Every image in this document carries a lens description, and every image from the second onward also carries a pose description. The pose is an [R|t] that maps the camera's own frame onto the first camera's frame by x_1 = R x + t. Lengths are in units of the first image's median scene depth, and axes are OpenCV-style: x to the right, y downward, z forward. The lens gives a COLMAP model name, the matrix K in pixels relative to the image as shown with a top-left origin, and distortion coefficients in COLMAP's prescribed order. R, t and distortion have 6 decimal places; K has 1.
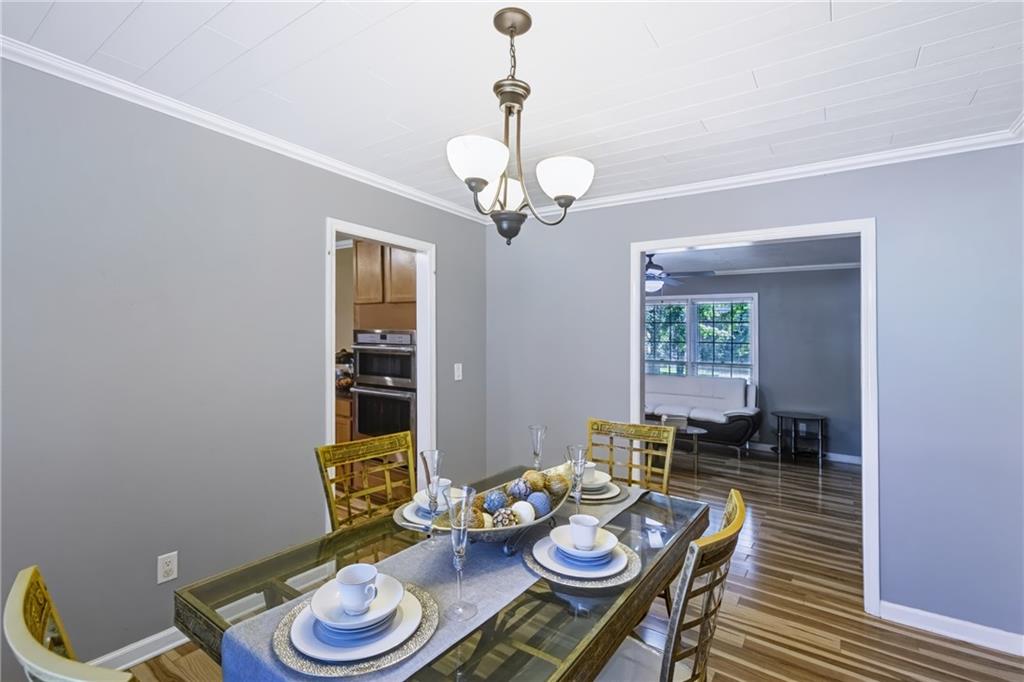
lens RADIAL K [[472.0, 0, 518.3], [0, 472.0, 340.4], [0, 0, 1]] dist [-0.002977, 0.000254]
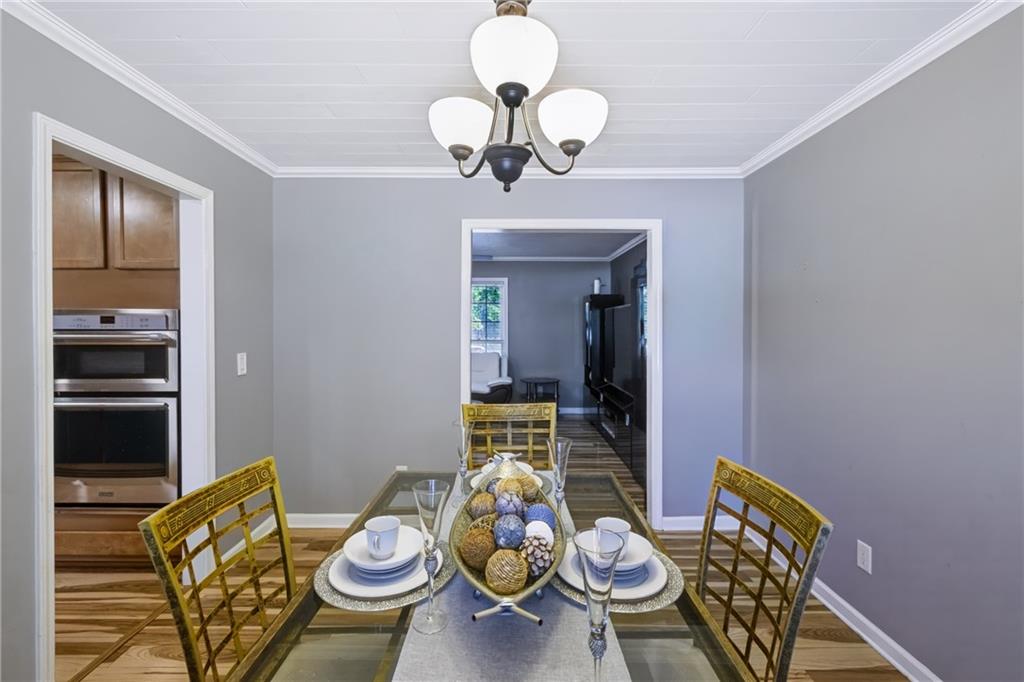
lens RADIAL K [[441.9, 0, 518.1], [0, 441.9, 326.6], [0, 0, 1]] dist [-0.001159, -0.000015]
pose [[0.825455, -0.022830, 0.564006, -0.158599], [0.016449, 0.999730, 0.016393, 0.001757], [-0.564228, -0.004254, 0.825608, 0.154682]]
